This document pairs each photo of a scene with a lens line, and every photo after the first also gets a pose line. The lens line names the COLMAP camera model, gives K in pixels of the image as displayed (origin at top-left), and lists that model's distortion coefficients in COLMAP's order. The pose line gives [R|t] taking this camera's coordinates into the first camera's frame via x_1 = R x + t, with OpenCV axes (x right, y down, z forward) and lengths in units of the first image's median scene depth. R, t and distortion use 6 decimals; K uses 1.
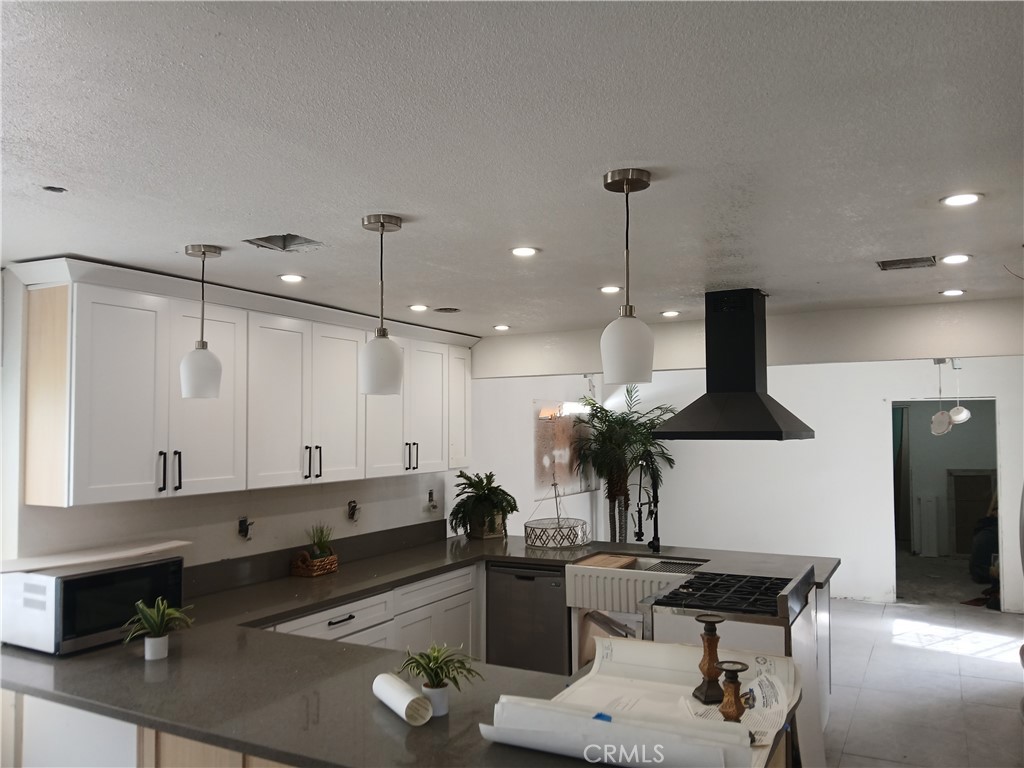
lens RADIAL K [[782.7, 0, 512.0], [0, 782.7, 384.0], [0, 0, 1]] dist [0.036840, -0.006081]
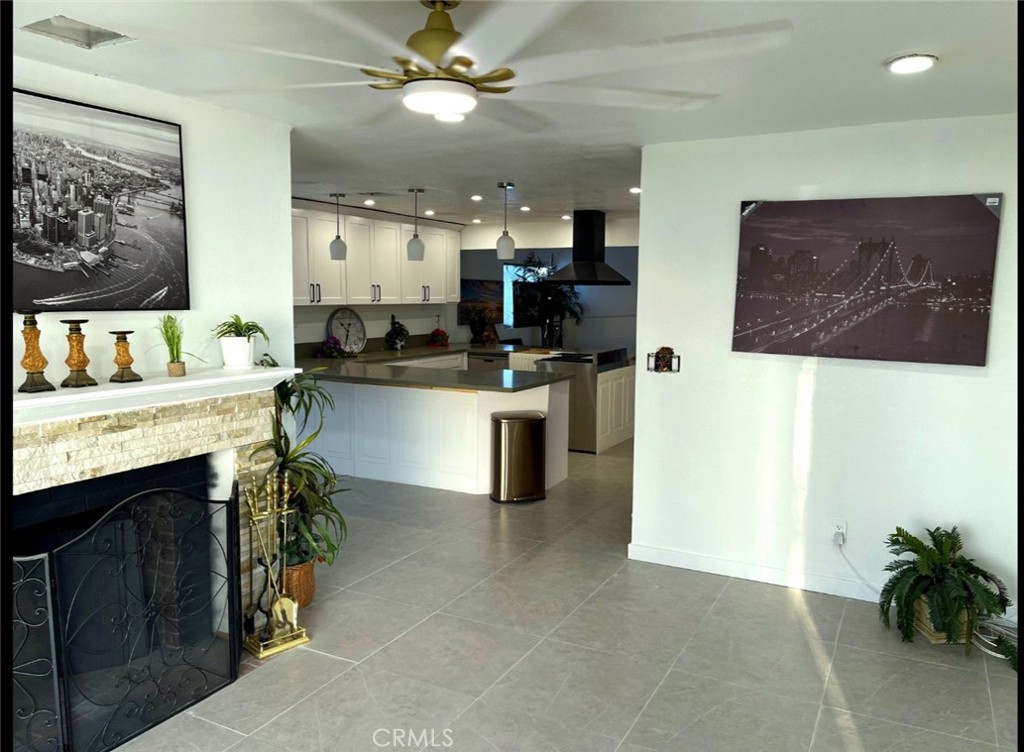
lens RADIAL K [[752.6, 0, 512.0], [0, 752.6, 376.0], [0, 0, 1]] dist [0.000203, -0.005983]
pose [[0.999752, 0.021481, -0.005865, 0.104593], [-0.020115, 0.984204, 0.175893, -0.035148], [0.009551, -0.175732, 0.984392, -0.923692]]
